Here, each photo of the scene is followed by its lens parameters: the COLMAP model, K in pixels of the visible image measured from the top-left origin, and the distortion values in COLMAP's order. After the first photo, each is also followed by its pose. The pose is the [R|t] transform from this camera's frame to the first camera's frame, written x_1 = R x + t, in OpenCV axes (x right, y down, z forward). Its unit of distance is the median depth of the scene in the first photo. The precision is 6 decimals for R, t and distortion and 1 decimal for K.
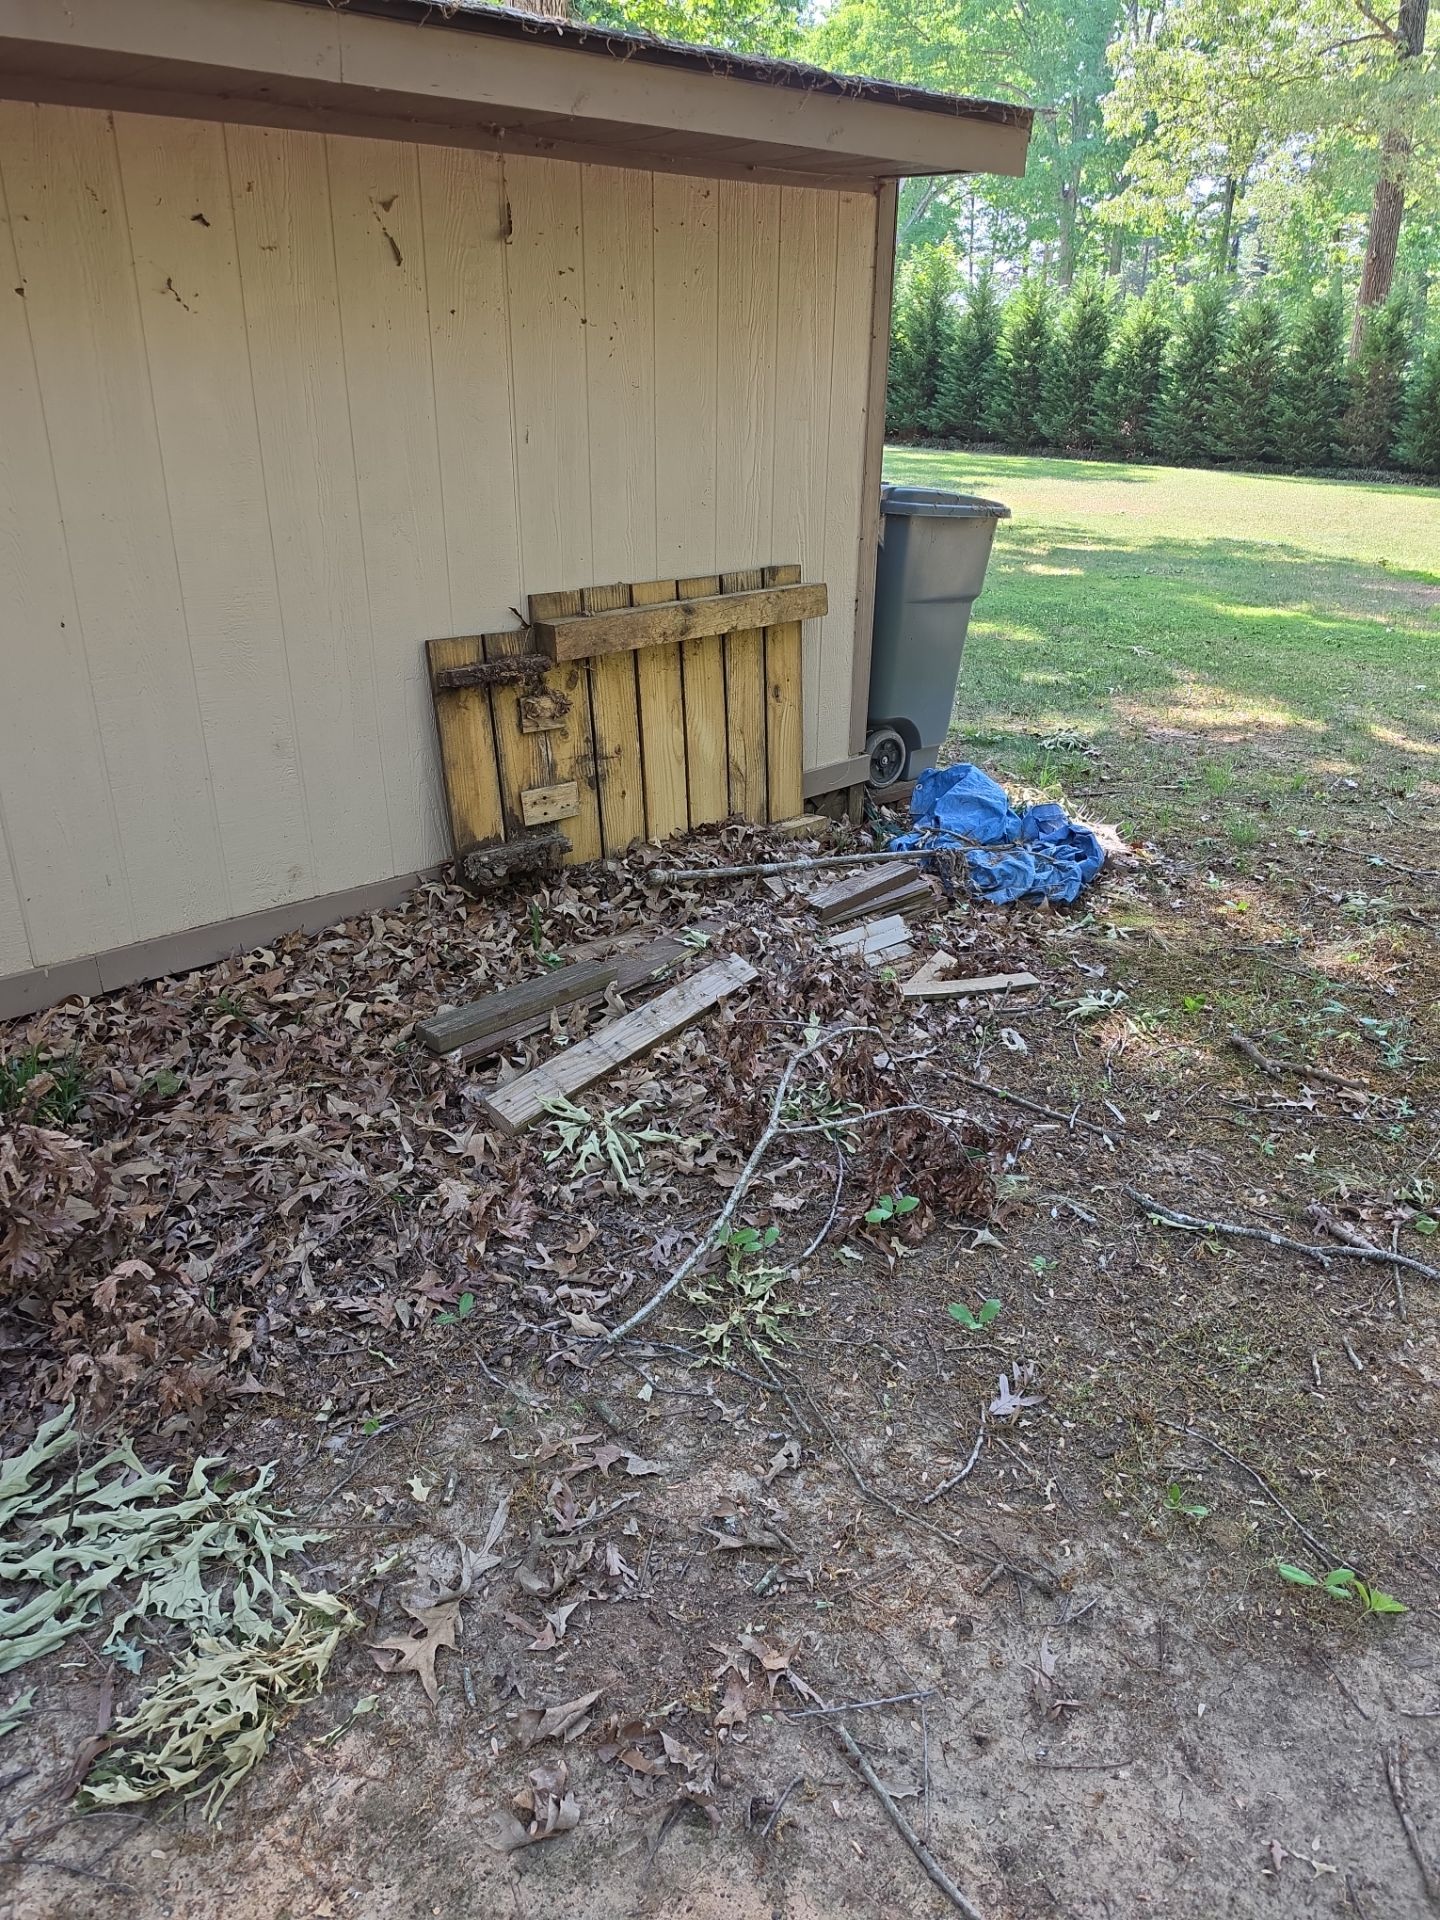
lens RADIAL K [[1326.8, 0, 723.5], [0, 1326.8, 955.2], [0, 0, 1]] dist [0.007368, -0.024039]
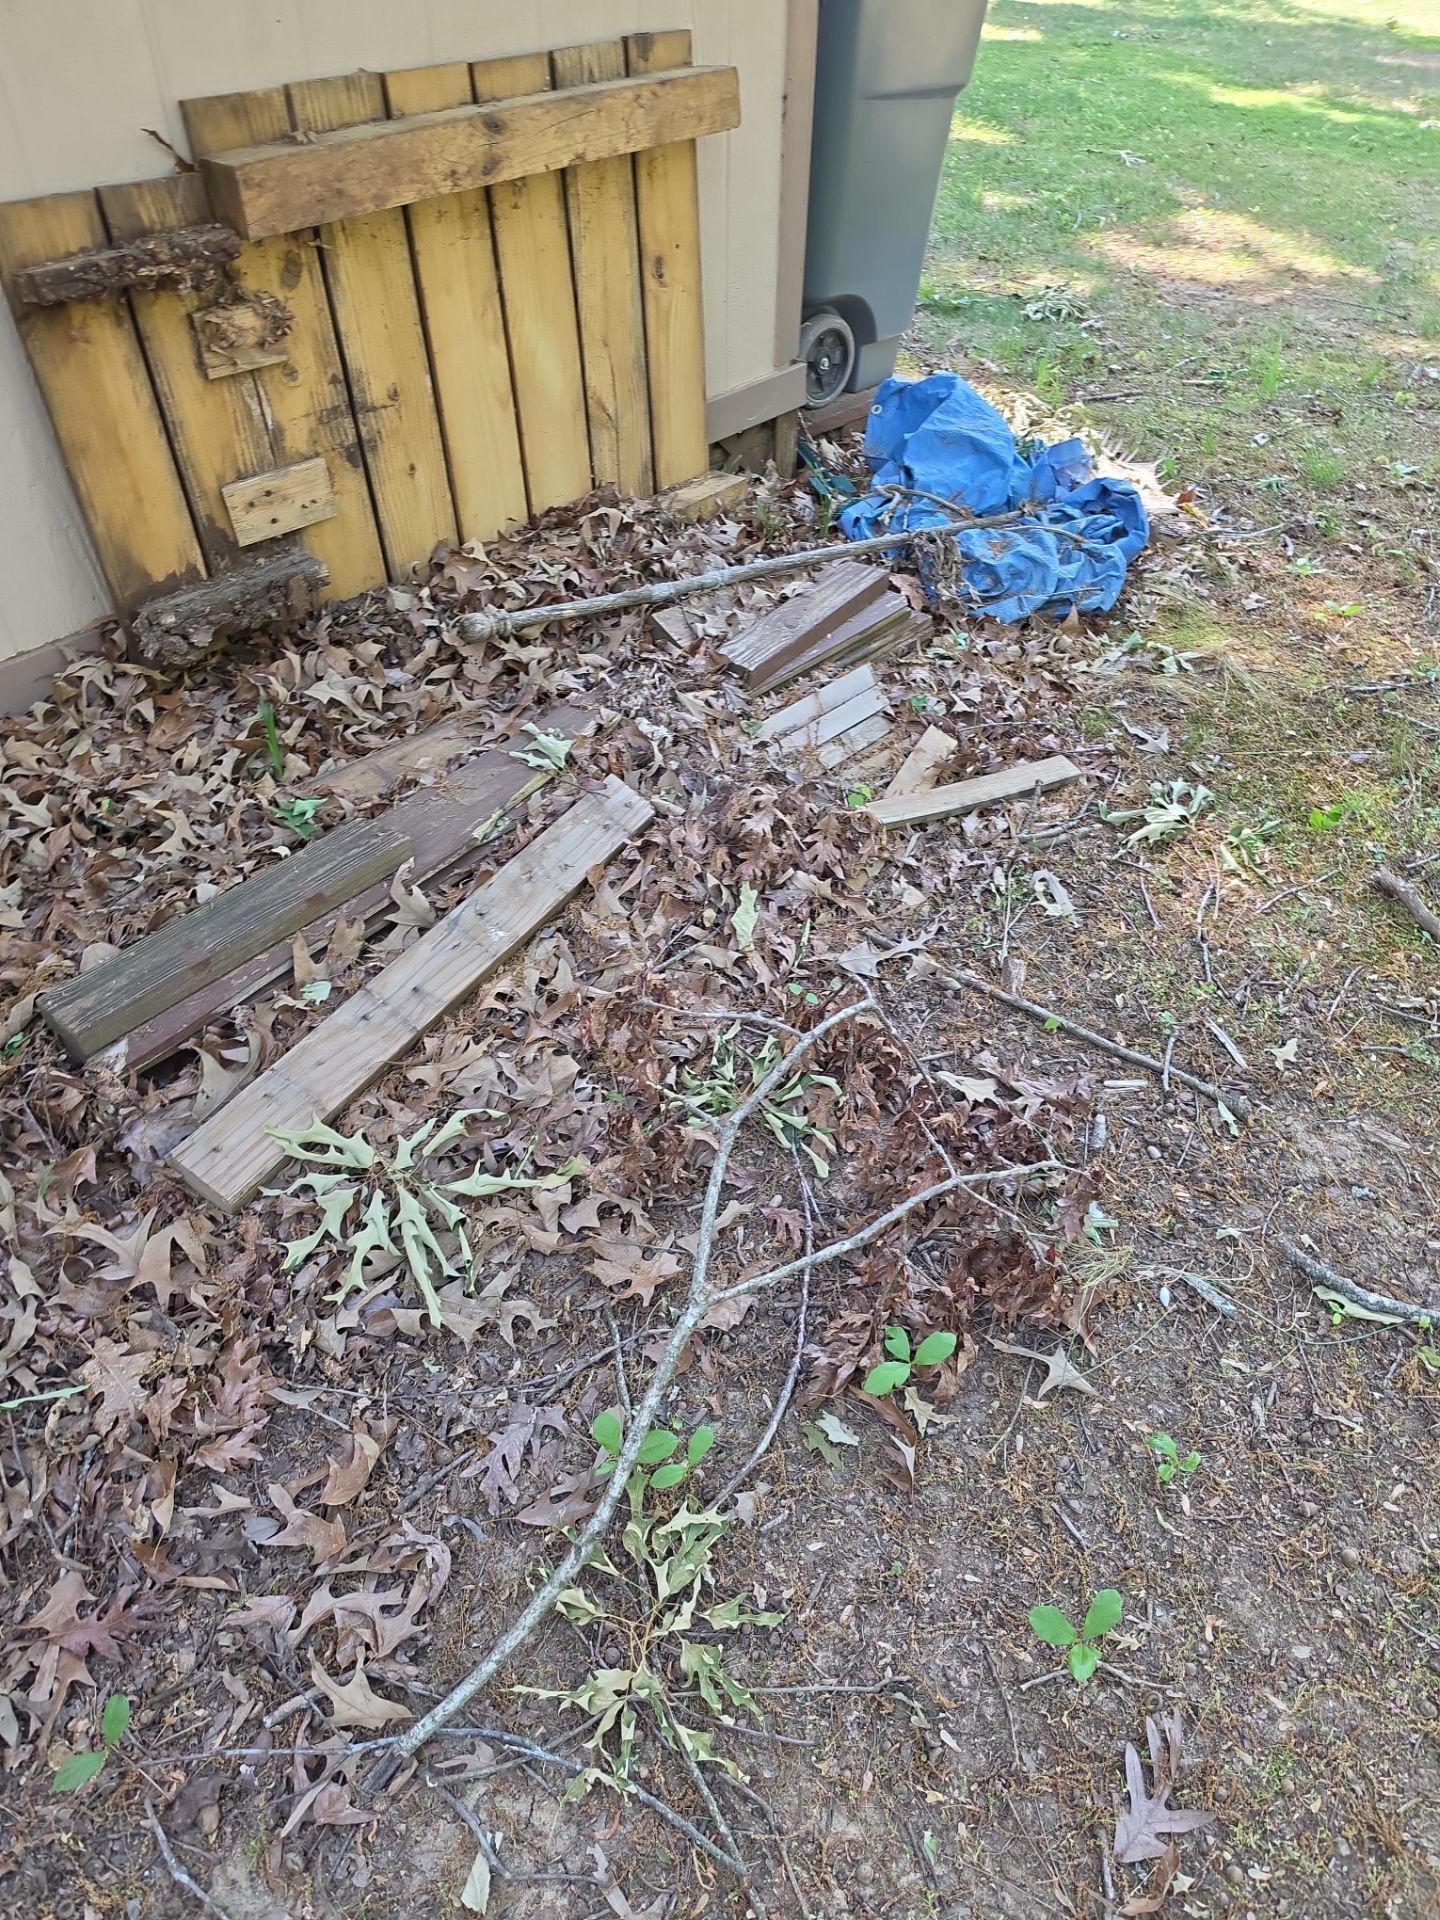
lens RADIAL K [[1389.9, 0, 765.0], [0, 1389.9, 995.1], [0, 0, 1]] dist [0.048164, -0.097163]
pose [[0.994304, -0.054818, 0.091407, 0.013546], [0.022788, 0.947106, 0.320111, -0.104998], [-0.104119, -0.316204, 0.942960, 0.342752]]
